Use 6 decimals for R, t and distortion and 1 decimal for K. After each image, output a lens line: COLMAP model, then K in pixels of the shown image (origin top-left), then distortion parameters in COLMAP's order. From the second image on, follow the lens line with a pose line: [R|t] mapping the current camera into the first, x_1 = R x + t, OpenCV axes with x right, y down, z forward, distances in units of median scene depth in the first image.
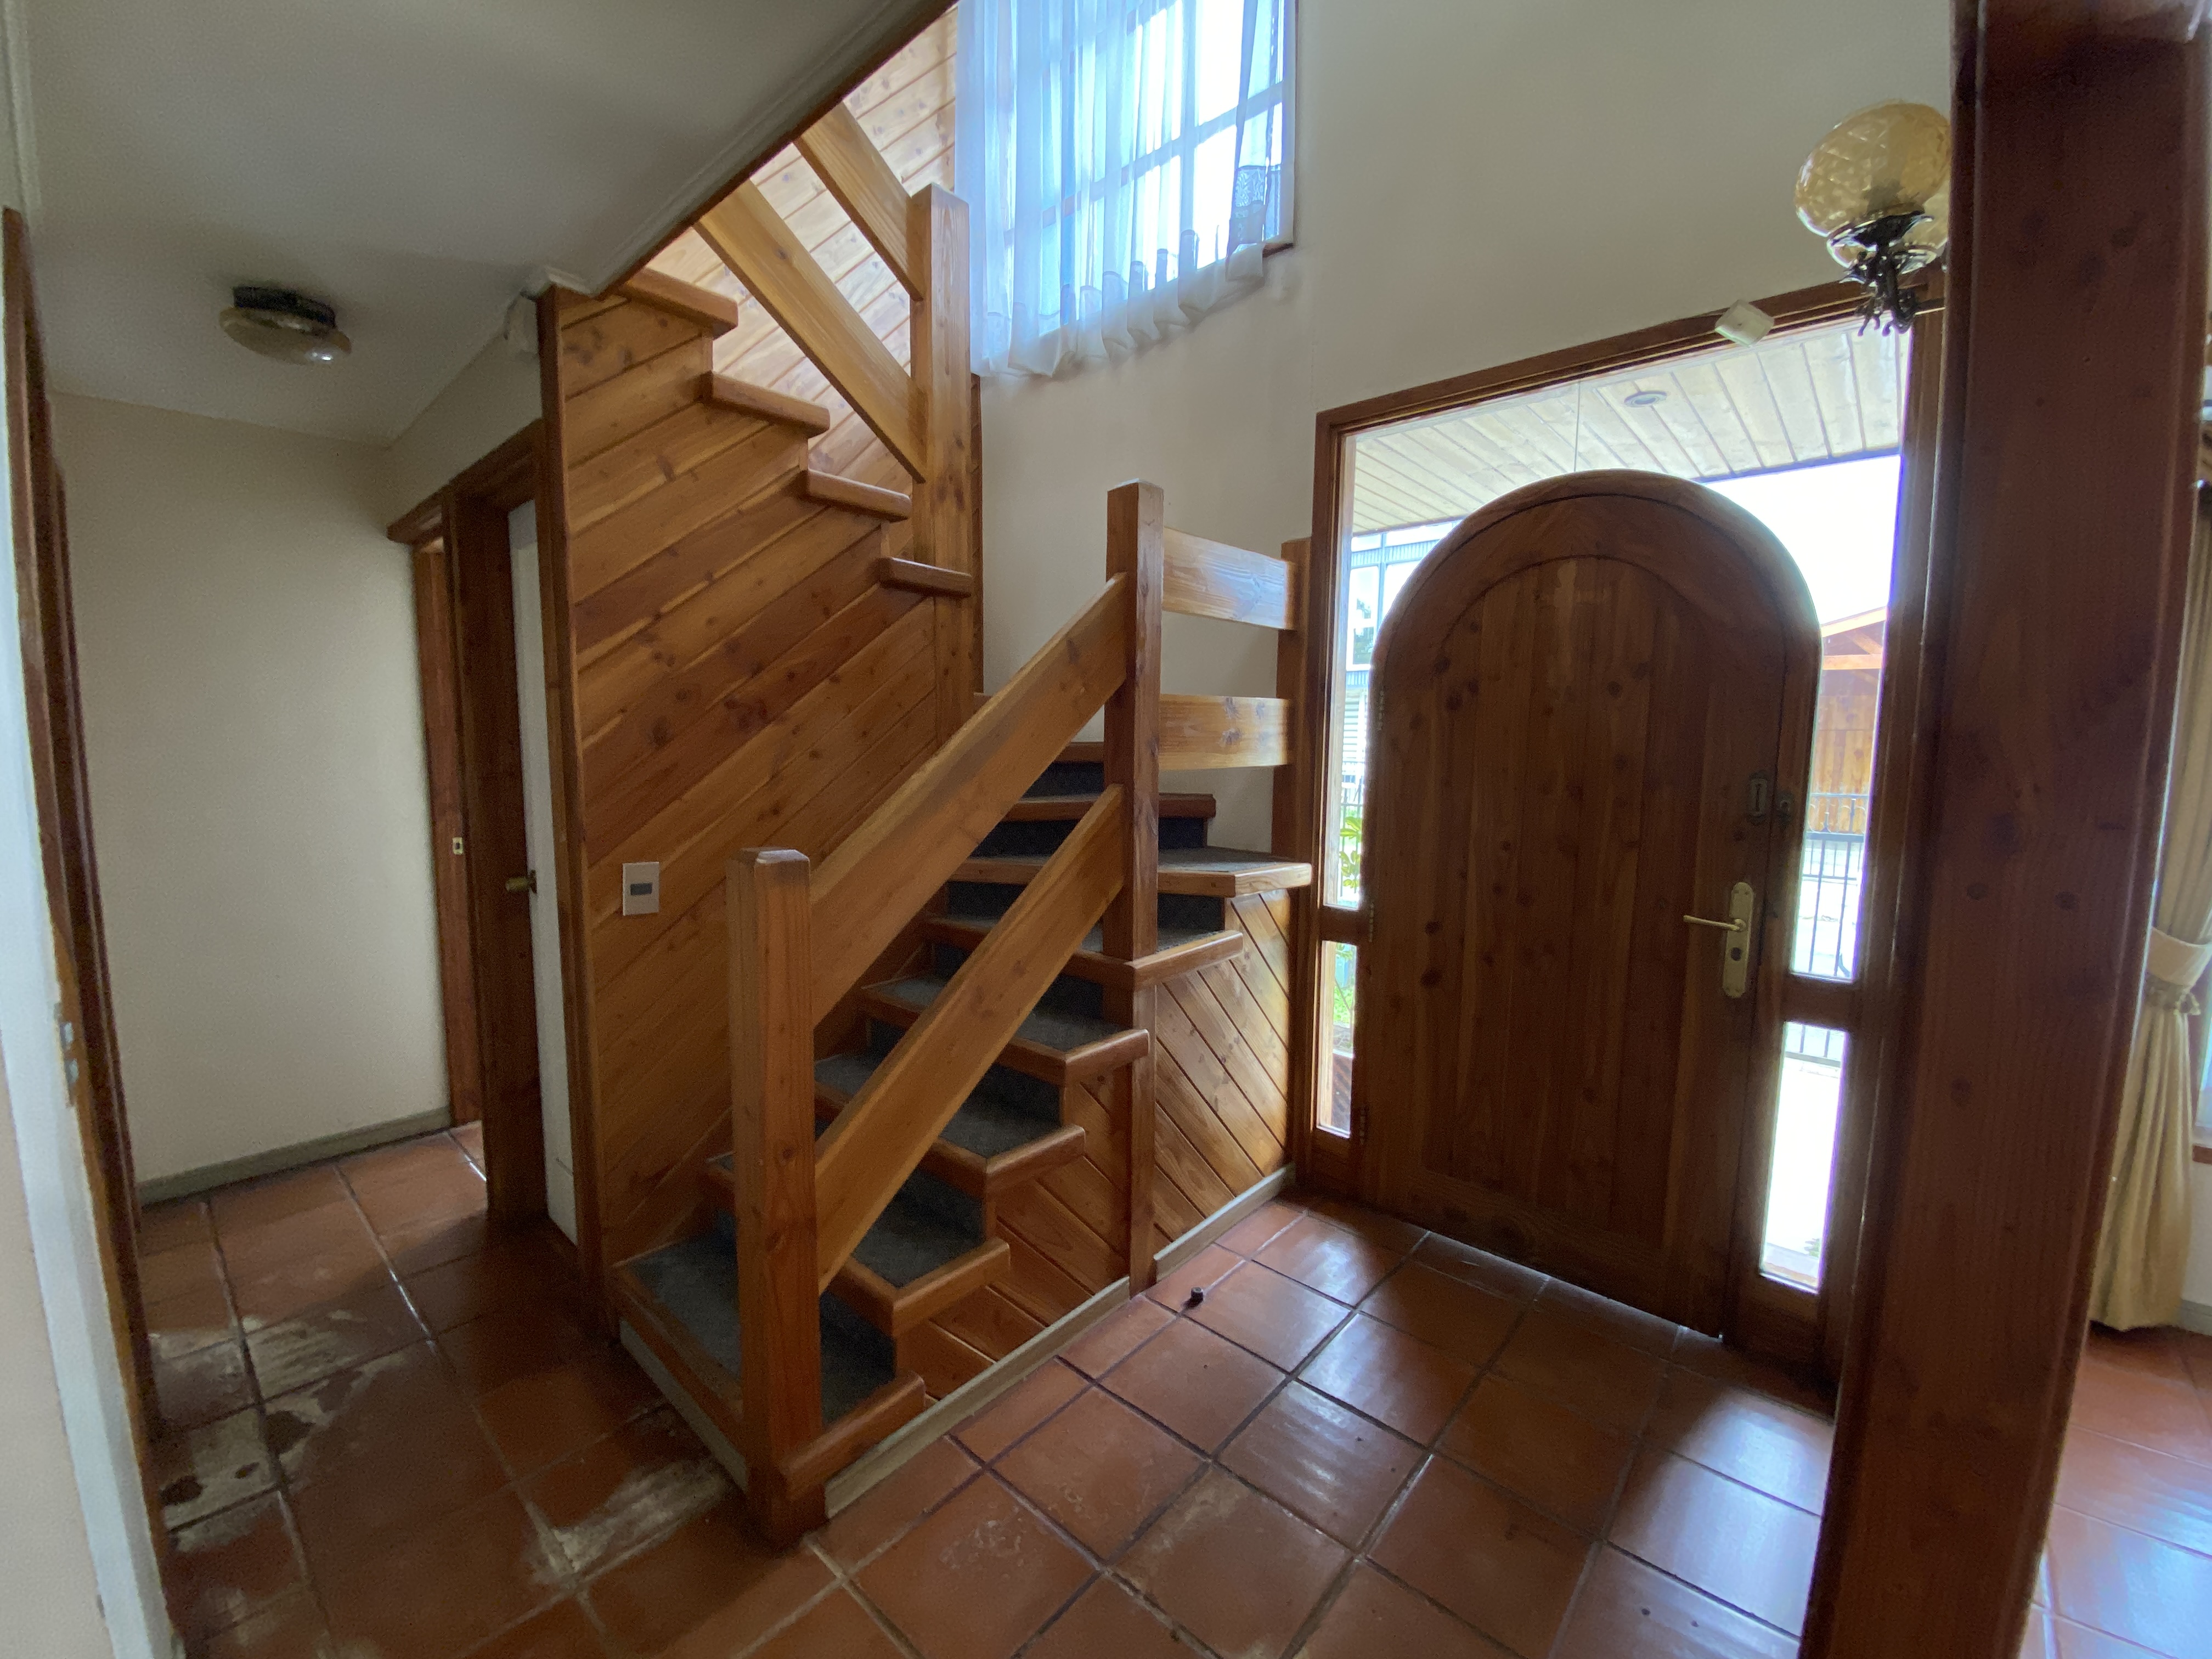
lens RADIAL K [[901.2, 0, 1102.6], [0, 901.2, 827.3], [0, 0, 1]] dist [-0.003656, -0.009448]
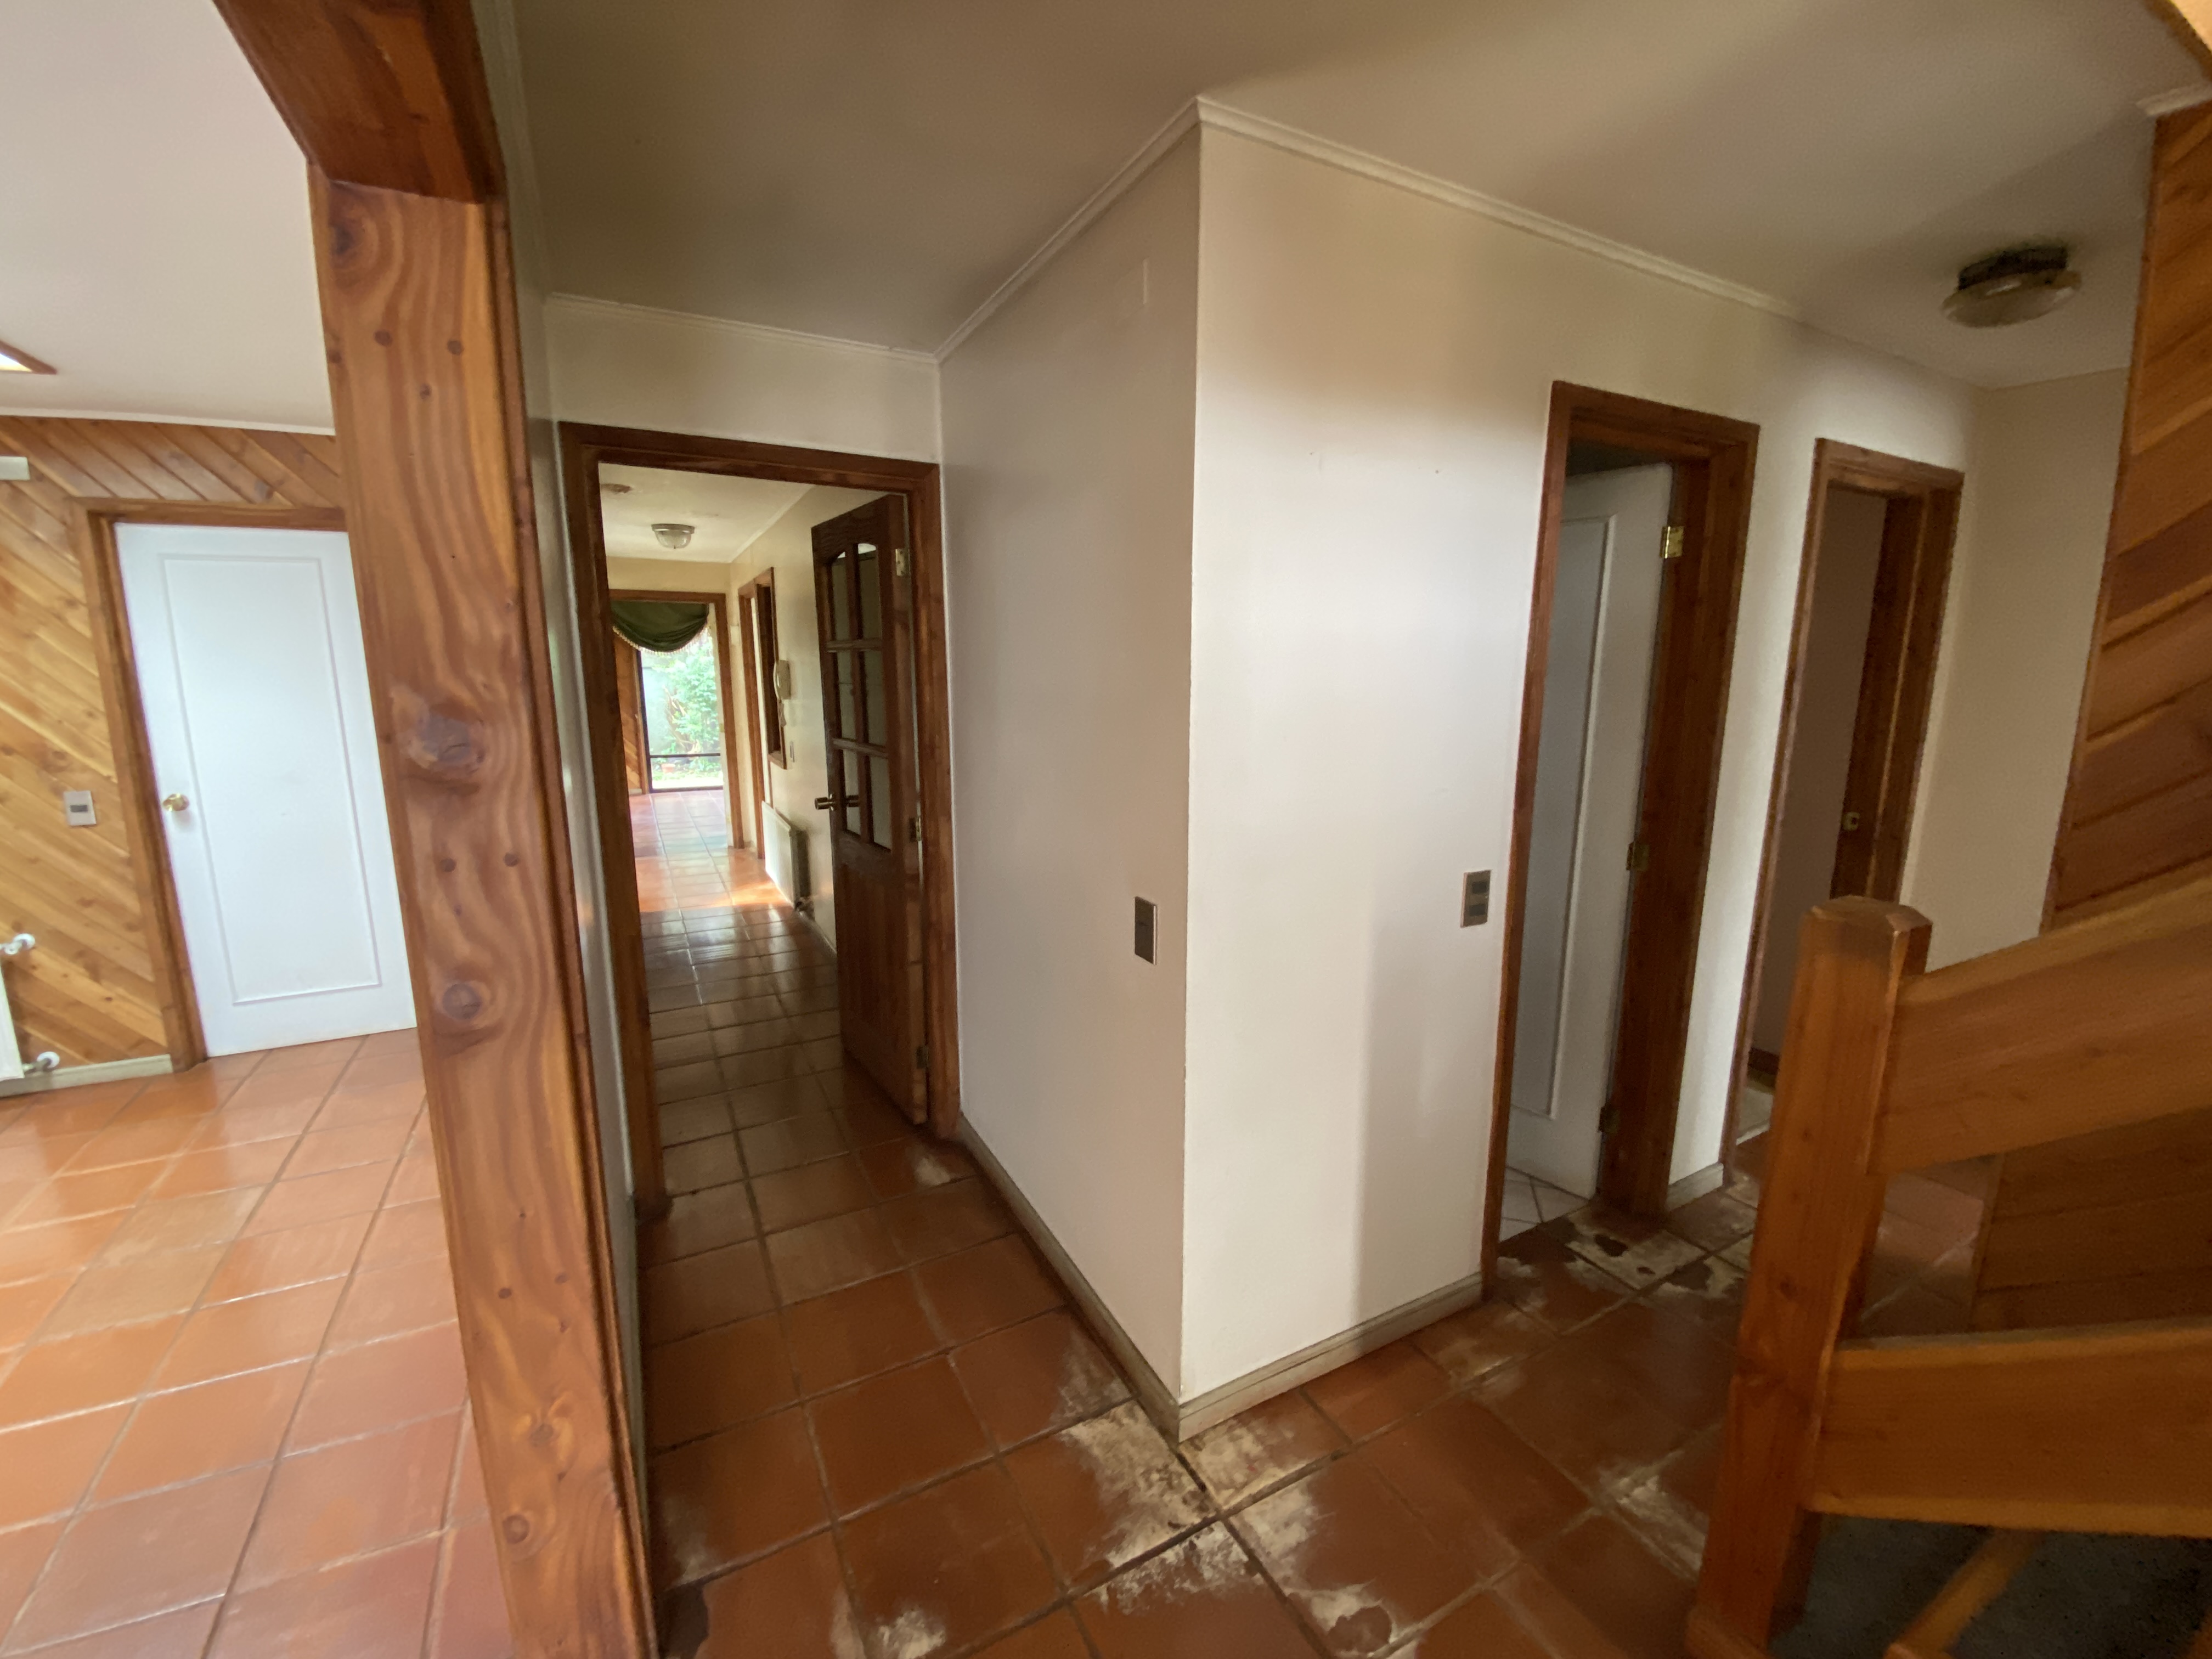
lens RADIAL K [[901.2, 0, 1096.2], [0, 901.2, 825.6], [0, 0, 1]] dist [-0.003656, -0.009448]
pose [[-0.347778, 0.157265, -0.924293, 0.477233], [-0.096381, 0.974612, 0.202092, -0.116596], [0.932610, 0.159368, -0.323792, 0.596654]]
